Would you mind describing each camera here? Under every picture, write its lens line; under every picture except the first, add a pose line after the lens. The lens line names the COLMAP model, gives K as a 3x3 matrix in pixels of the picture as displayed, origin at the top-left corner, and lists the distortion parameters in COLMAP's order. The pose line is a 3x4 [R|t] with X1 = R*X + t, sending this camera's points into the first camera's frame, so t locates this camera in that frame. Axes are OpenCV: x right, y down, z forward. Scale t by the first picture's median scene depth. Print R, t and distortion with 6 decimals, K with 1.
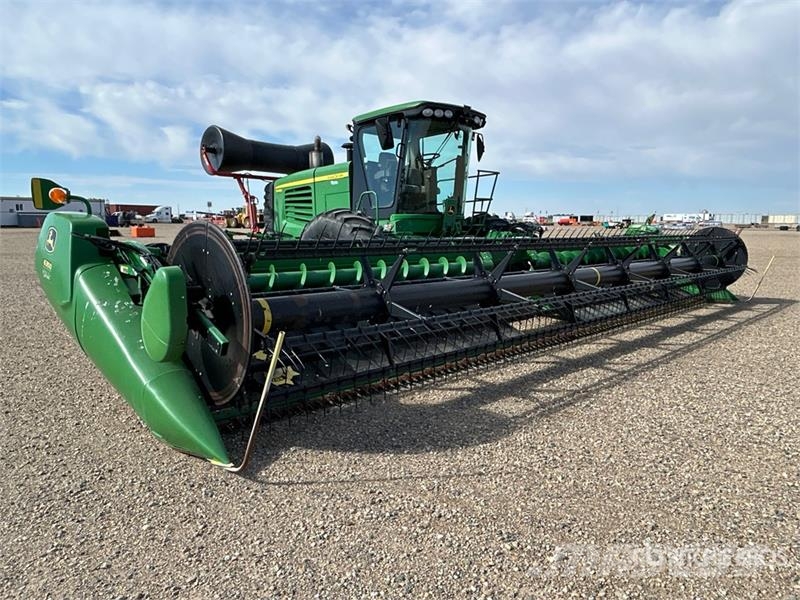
lens RADIAL K [[645.8, 0, 400.0], [0, 645.8, 300.0], [0, 0, 1]] dist [-0.002244, 0.001376]
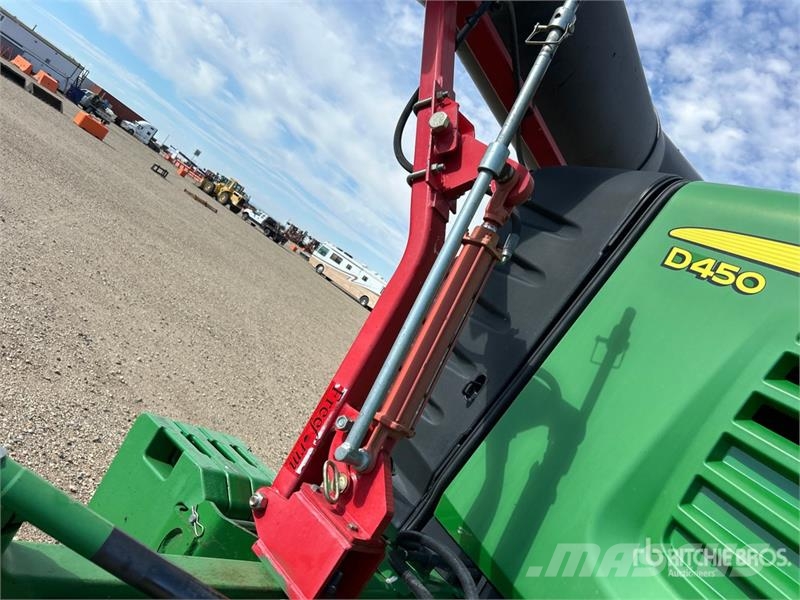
lens RADIAL K [[645.8, 0, 400.0], [0, 645.8, 300.0], [0, 0, 1]] dist [-0.002244, 0.001376]
pose [[0.824937, 0.558343, 0.087935, -0.041007], [-0.545149, 0.827044, -0.137151, -0.017191], [-0.149303, 0.065203, 0.986639, 0.133515]]
